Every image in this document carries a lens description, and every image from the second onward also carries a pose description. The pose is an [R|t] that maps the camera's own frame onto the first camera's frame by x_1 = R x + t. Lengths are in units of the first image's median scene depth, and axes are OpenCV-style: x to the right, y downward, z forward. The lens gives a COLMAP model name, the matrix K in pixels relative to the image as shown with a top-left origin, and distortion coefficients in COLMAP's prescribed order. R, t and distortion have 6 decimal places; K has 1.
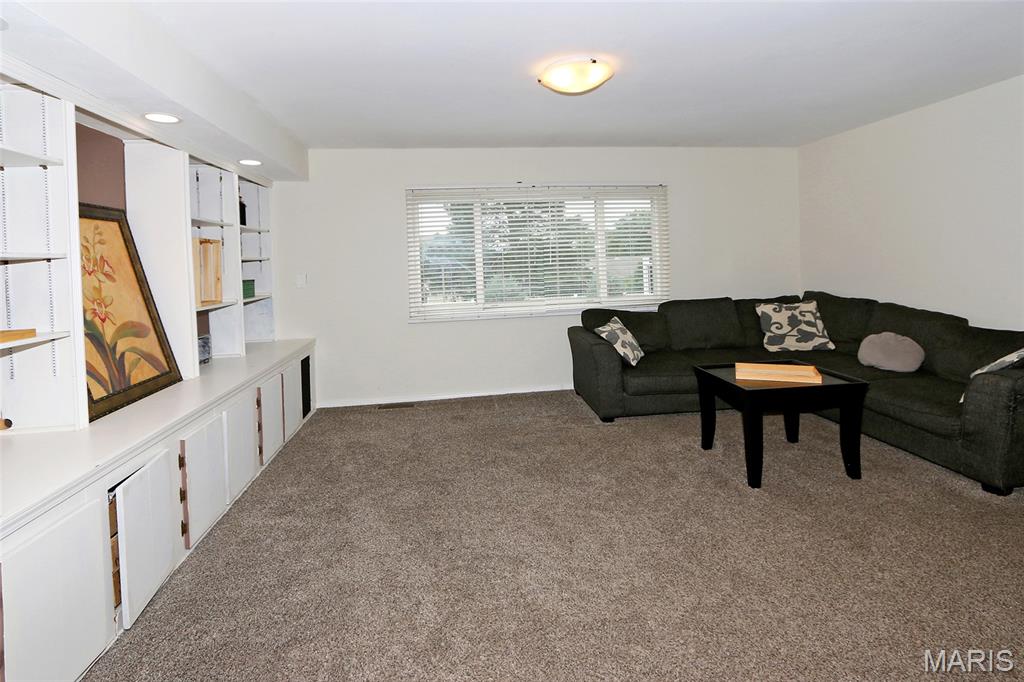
lens RADIAL K [[521.8, 0, 499.1], [0, 521.8, 274.2], [0, 0, 1]] dist [-0.002110, -0.000655]
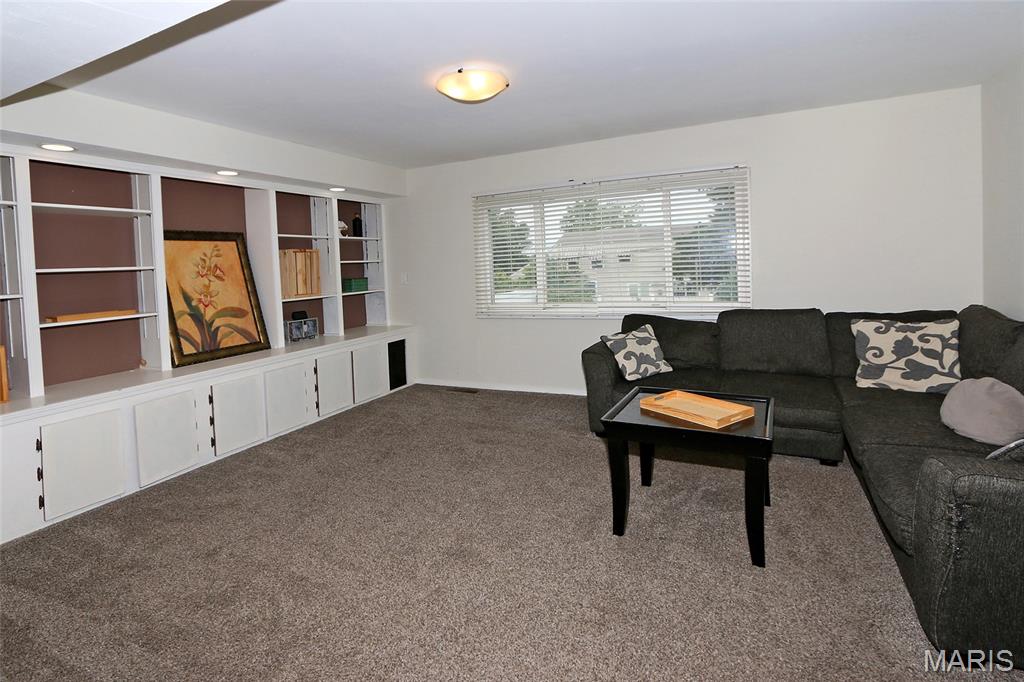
lens RADIAL K [[515.2, 0, 482.2], [0, 515.2, 282.8], [0, 0, 1]] dist [-0.001994, -0.000365]
pose [[0.817646, 0.019271, -0.575399, 0.506423], [0.002421, 0.999316, 0.036908, -0.022756], [0.575716, -0.031571, 0.817040, 0.125006]]
